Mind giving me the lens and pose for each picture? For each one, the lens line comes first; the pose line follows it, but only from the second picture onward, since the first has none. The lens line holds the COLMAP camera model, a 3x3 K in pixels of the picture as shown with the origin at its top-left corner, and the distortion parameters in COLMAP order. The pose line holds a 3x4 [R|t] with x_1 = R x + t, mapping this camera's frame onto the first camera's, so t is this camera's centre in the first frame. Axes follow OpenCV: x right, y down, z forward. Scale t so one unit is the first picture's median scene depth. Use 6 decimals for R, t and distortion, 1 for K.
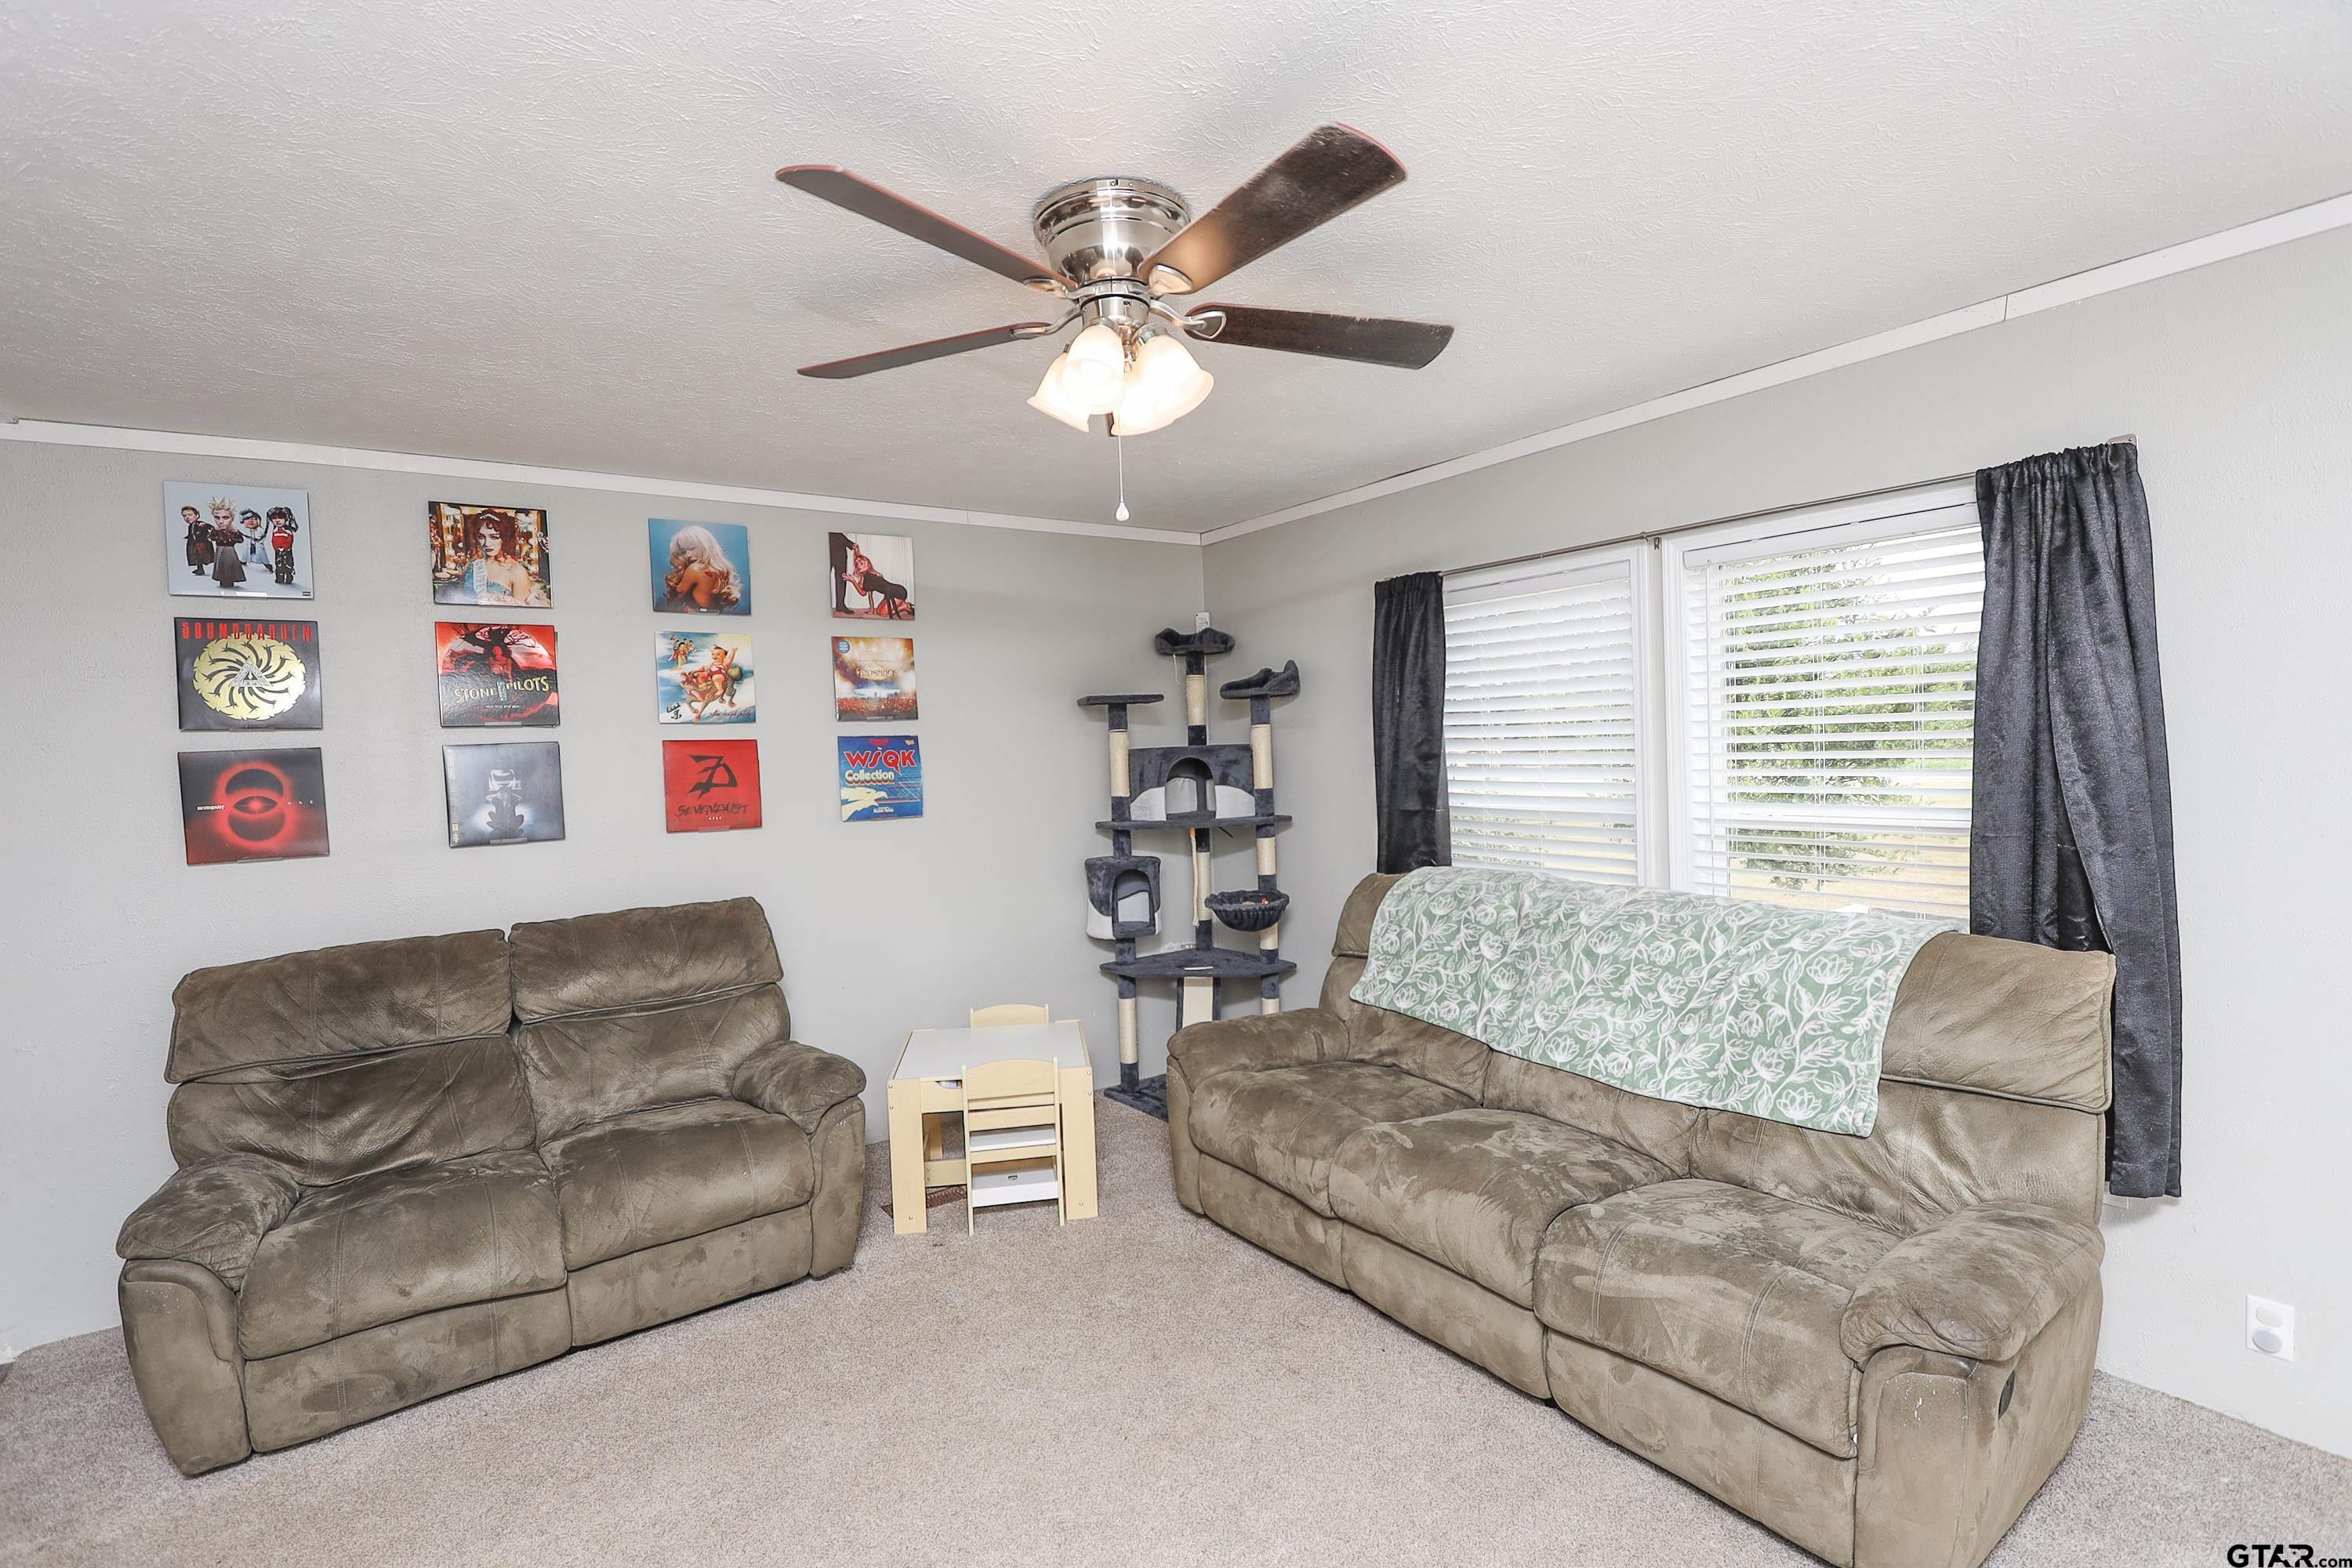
lens RADIAL K [[1094.2, 0, 1174.6], [0, 1094.2, 783.1], [0, 0, 1]] dist [-0.018984, 0.000170]
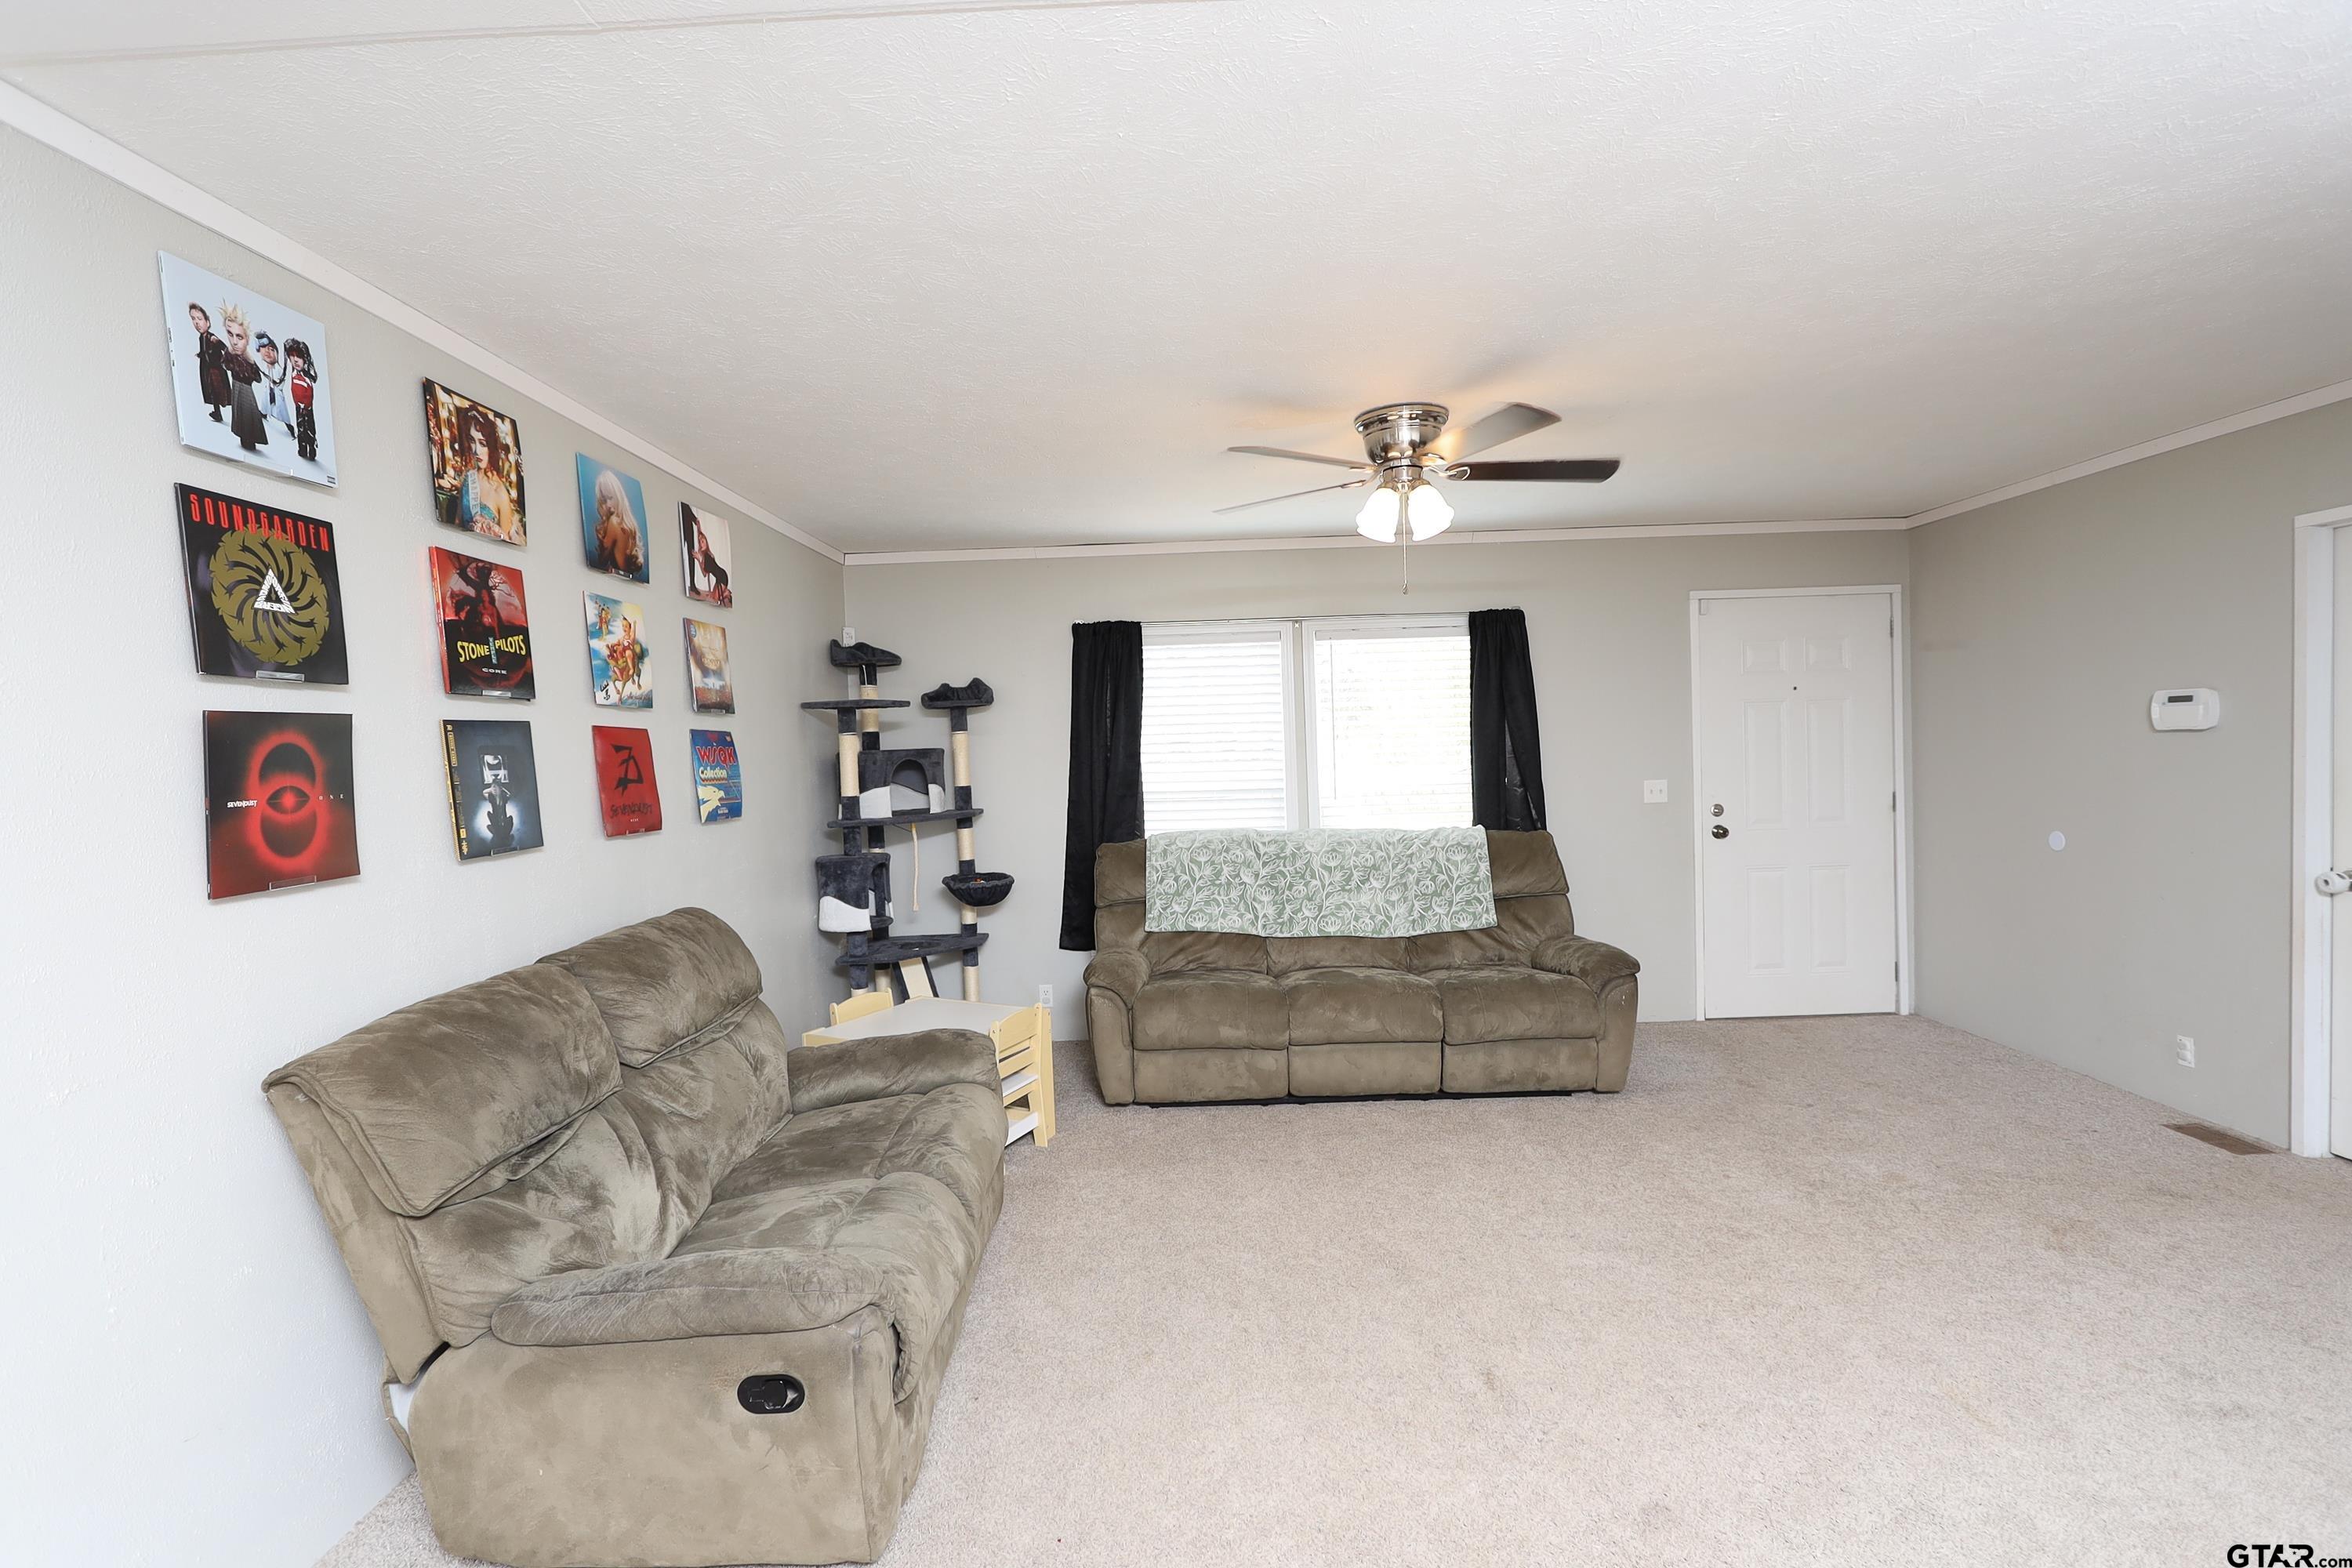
lens RADIAL K [[1094.2, 0, 1168.2], [0, 1094.2, 788.2], [0, 0, 1]] dist [-0.018984, 0.000170]
pose [[0.579852, -0.015876, 0.814567, -0.956926], [0.042810, 0.999023, -0.011004, 0.038139], [-0.813596, 0.041252, 0.579965, 0.191817]]
